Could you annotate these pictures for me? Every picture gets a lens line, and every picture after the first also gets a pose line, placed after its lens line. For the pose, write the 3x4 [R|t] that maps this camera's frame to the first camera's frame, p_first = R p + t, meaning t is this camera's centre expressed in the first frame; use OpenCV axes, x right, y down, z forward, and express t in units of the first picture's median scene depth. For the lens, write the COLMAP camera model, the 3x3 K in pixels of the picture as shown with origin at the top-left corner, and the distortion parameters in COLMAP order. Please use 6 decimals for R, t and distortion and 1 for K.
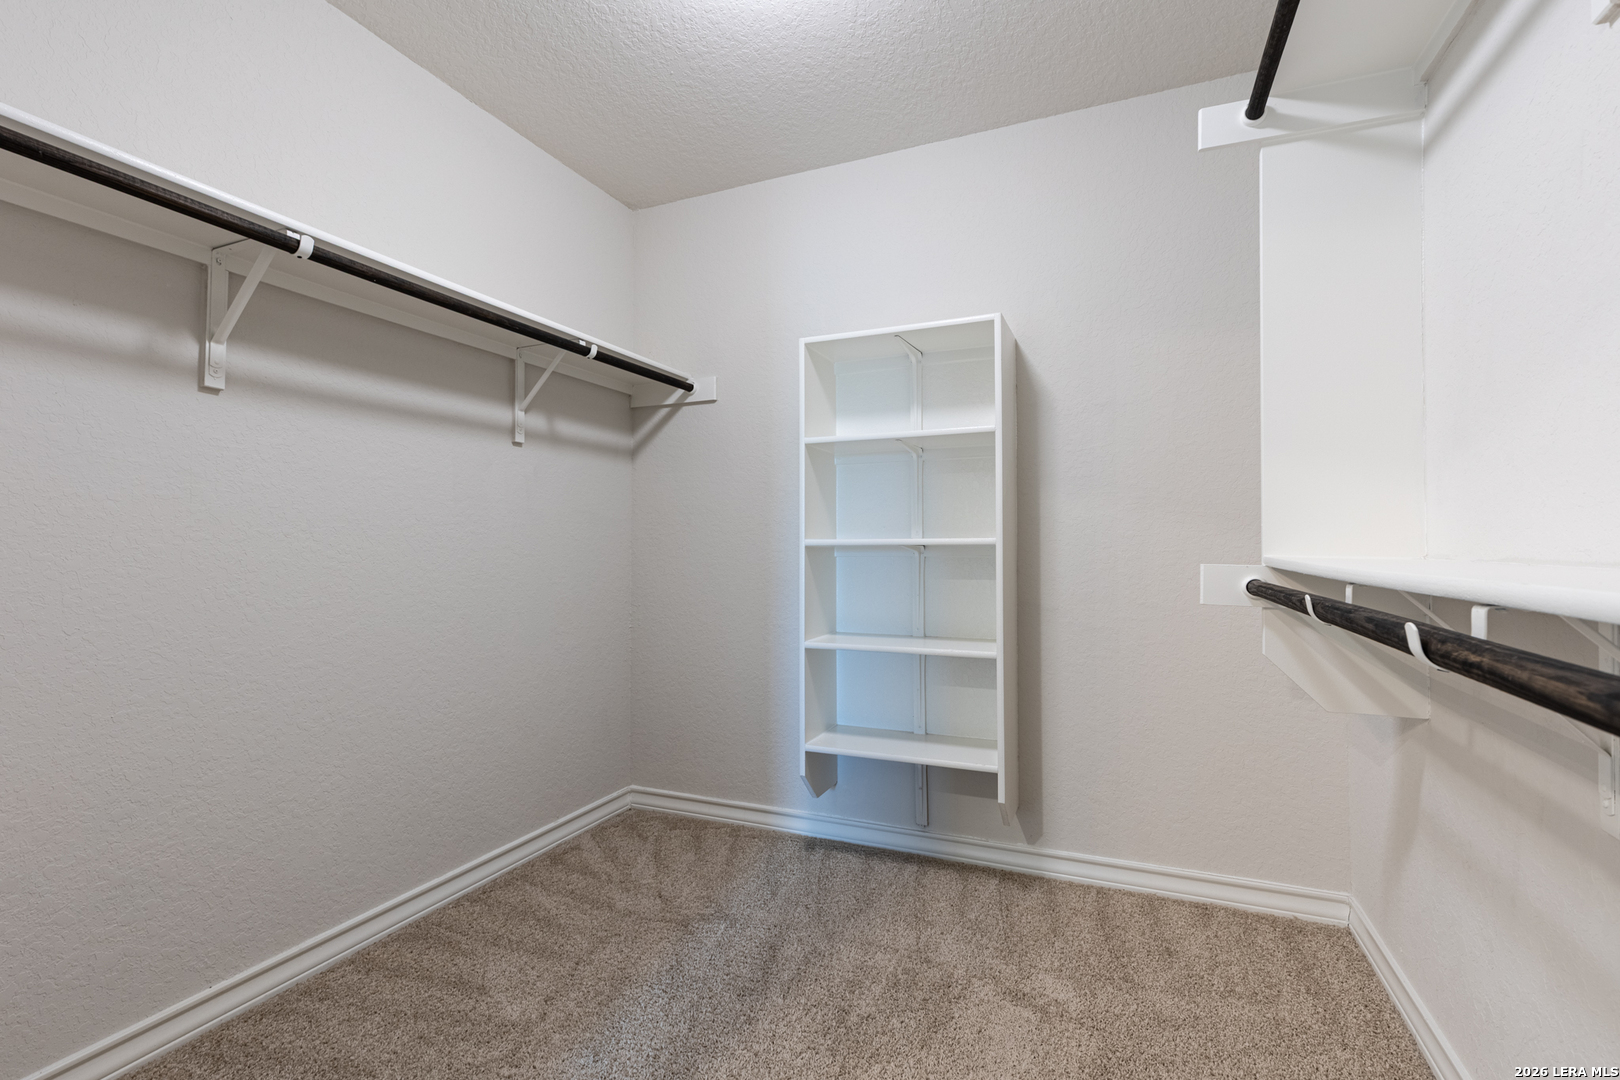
lens RADIAL K [[732.9, 0, 810.1], [0, 732.9, 535.7], [0, 0, 1]] dist [0.002577, -0.002170]
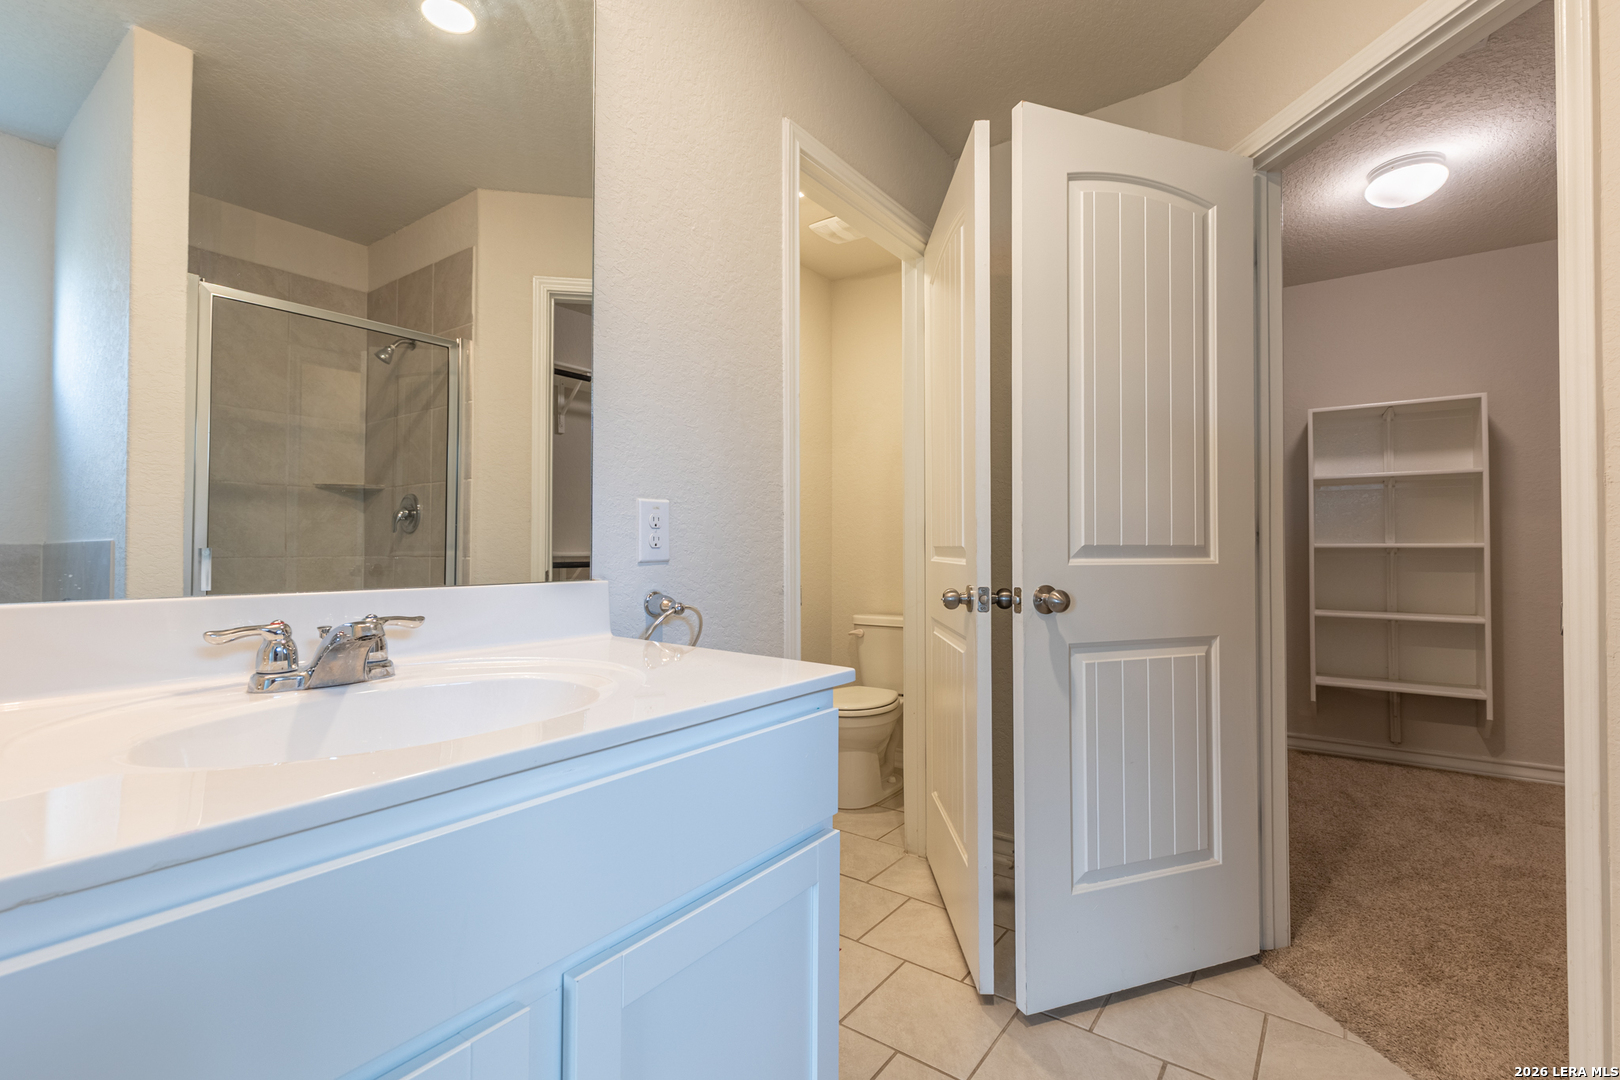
lens RADIAL K [[732.9, 0, 805.7], [0, 732.9, 535.8], [0, 0, 1]] dist [0.002577, -0.002170]
pose [[0.971910, -0.001477, -0.235349, -0.721944], [0.002835, 0.999981, 0.005434, -0.025131], [0.235336, -0.005948, 0.971896, -0.762844]]
